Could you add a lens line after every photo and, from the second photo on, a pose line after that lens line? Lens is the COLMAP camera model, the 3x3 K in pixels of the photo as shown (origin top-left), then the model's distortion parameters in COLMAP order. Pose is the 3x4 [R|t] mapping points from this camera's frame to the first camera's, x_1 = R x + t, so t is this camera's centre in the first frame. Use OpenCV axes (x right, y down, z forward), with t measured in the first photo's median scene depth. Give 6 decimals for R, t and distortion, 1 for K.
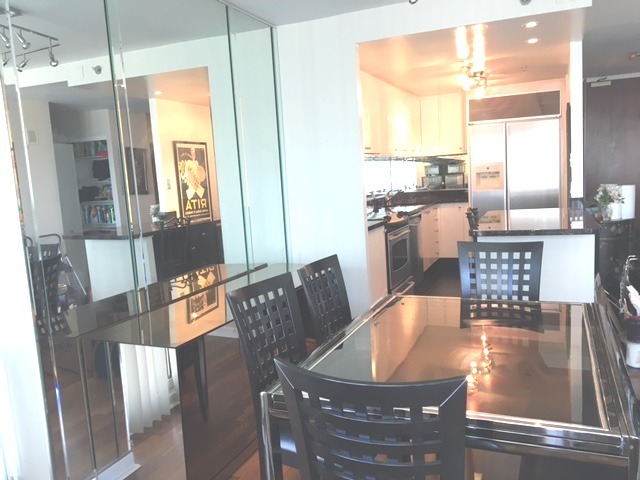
lens RADIAL K [[547.9, 0, 320.0], [0, 547.9, 240.0], [0, 0, 1]] dist [0.091536, -0.163738]
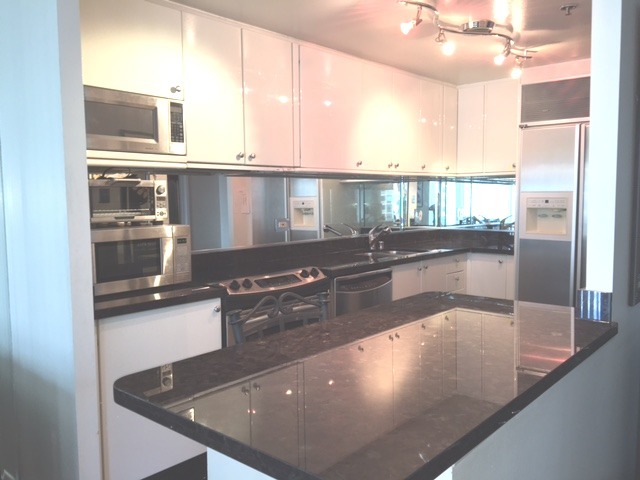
lens RADIAL K [[547.9, 0, 320.0], [0, 547.9, 240.0], [0, 0, 1]] dist [0.091536, -0.163738]
pose [[0.949742, 0.078085, -0.303138, 0.256510], [-0.086591, 0.996135, -0.014700, -0.059947], [0.300819, 0.040211, 0.952833, 0.371453]]
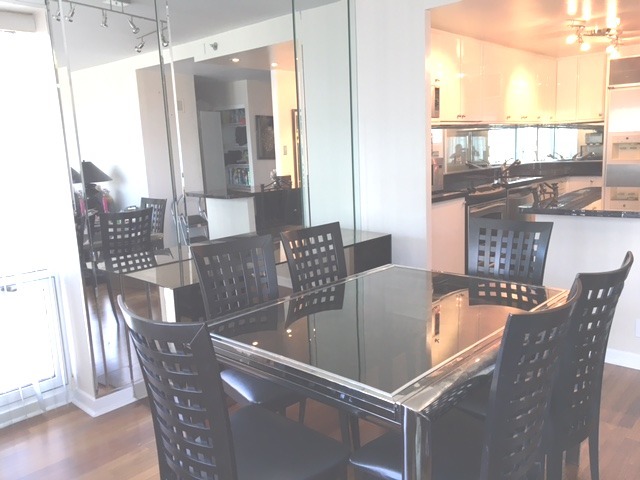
lens RADIAL K [[551.7, 0, 304.5], [0, 551.7, 248.0], [0, 0, 1]] dist [-0.005483, -0.023549]
pose [[0.942488, 0.074911, -0.325738, 0.116437], [-0.049895, 0.995174, 0.084497, -0.004023], [0.330495, -0.063385, 0.941677, -0.006848]]
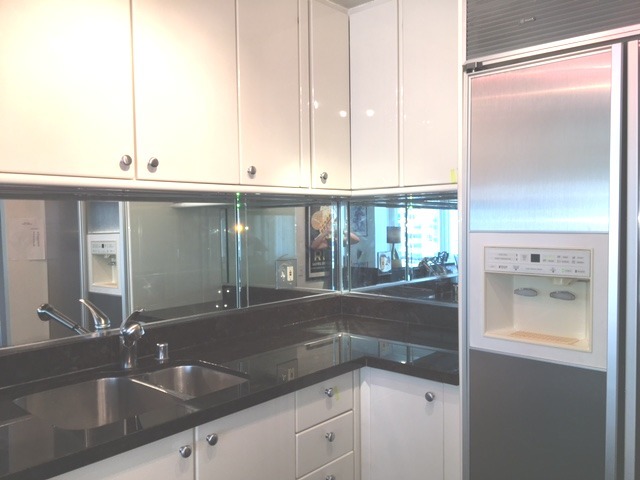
lens RADIAL K [[547.9, 0, 320.0], [0, 547.9, 240.0], [0, 0, 1]] dist [0.091536, -0.163738]
pose [[0.953411, 0.060040, -0.295639, 0.286498], [-0.081490, 0.994820, -0.060763, -0.116573], [0.290460, 0.082023, 0.953365, 0.763781]]
